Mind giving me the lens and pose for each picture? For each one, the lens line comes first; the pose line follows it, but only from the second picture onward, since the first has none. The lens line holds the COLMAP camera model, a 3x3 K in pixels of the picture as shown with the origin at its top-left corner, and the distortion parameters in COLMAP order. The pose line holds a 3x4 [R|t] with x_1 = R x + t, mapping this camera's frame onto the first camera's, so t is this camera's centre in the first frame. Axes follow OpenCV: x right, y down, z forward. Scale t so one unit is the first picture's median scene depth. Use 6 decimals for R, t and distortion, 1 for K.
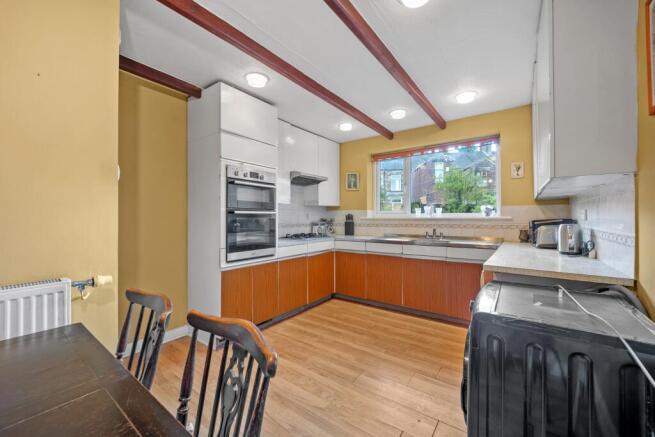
lens RADIAL K [[266.9, 0, 324.2], [0, 266.9, 213.5], [0, 0, 1]] dist [-0.004247, -0.000798]
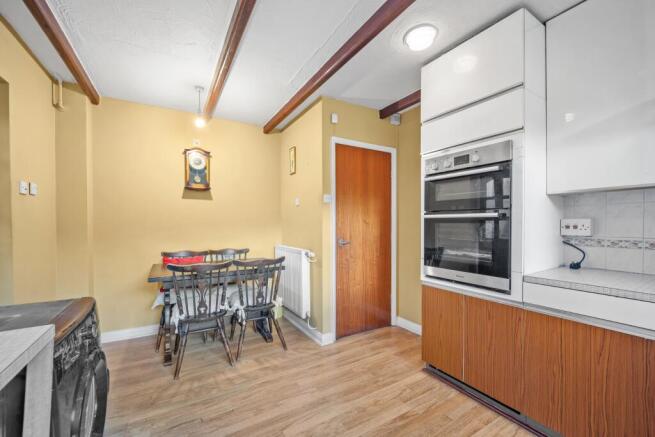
lens RADIAL K [[266.9, 0, 325.7], [0, 266.9, 225.3], [0, 0, 1]] dist [-0.004247, -0.000798]
pose [[-0.394382, 0.008166, -0.918910, 0.438241], [0.014272, 0.999894, 0.002760, 0.012631], [0.918836, -0.012026, -0.394457, 0.849701]]
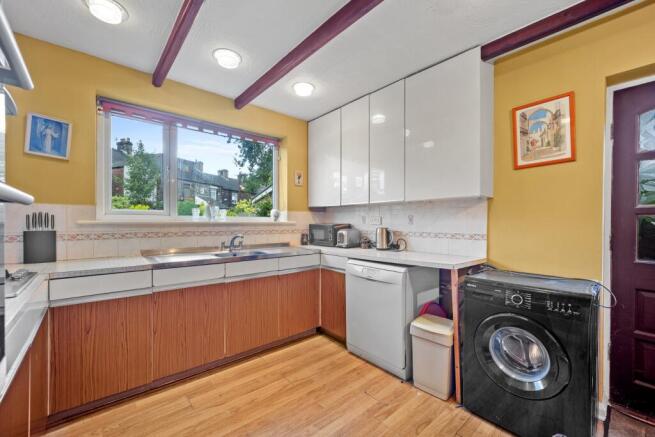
lens RADIAL K [[266.9, 0, 330.0], [0, 266.9, 225.5], [0, 0, 1]] dist [-0.004247, -0.000798]
pose [[0.204745, -0.007489, 0.978787, -0.311937], [-0.019916, 0.999732, 0.011816, 0.012641], [-0.978613, -0.021913, 0.204541, 0.665210]]
